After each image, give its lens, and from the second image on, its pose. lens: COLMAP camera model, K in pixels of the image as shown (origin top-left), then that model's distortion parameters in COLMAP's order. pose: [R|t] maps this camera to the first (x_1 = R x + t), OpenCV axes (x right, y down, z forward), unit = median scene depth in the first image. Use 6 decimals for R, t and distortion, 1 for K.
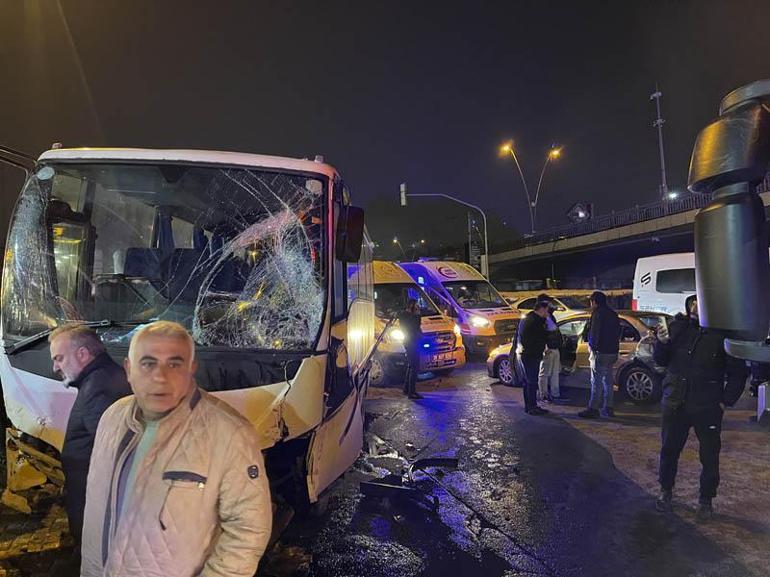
lens RADIAL K [[568.7, 0, 385.0], [0, 568.7, 288.5], [0, 0, 1]] dist [0.094193, -0.166773]
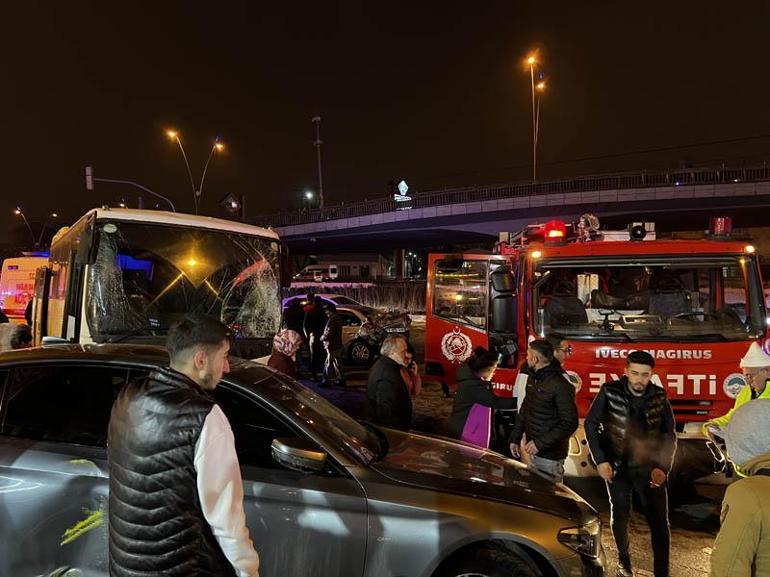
lens RADIAL K [[568.7, 0, 385.0], [0, 568.7, 288.5], [0, 0, 1]] dist [0.094193, -0.166773]
pose [[0.817462, 0.013202, 0.575831, -0.872682], [-0.030005, 0.999356, 0.019685, -0.092534], [-0.575200, -0.033370, 0.817332, -0.666907]]
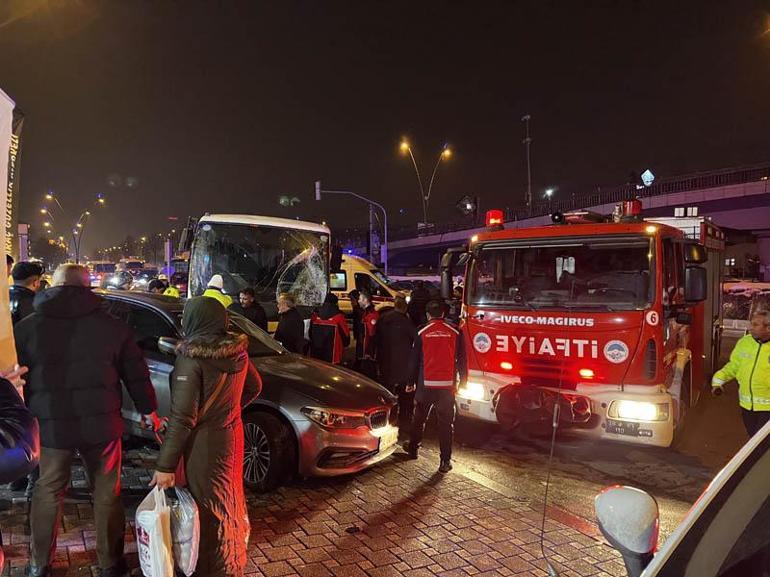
lens RADIAL K [[568.7, 0, 385.0], [0, 568.7, 288.5], [0, 0, 1]] dist [0.094193, -0.166773]
pose [[0.983004, 0.026398, 0.181675, -0.301066], [-0.033034, 0.998889, 0.033597, -0.058425], [-0.180587, -0.039027, 0.982784, -1.397103]]
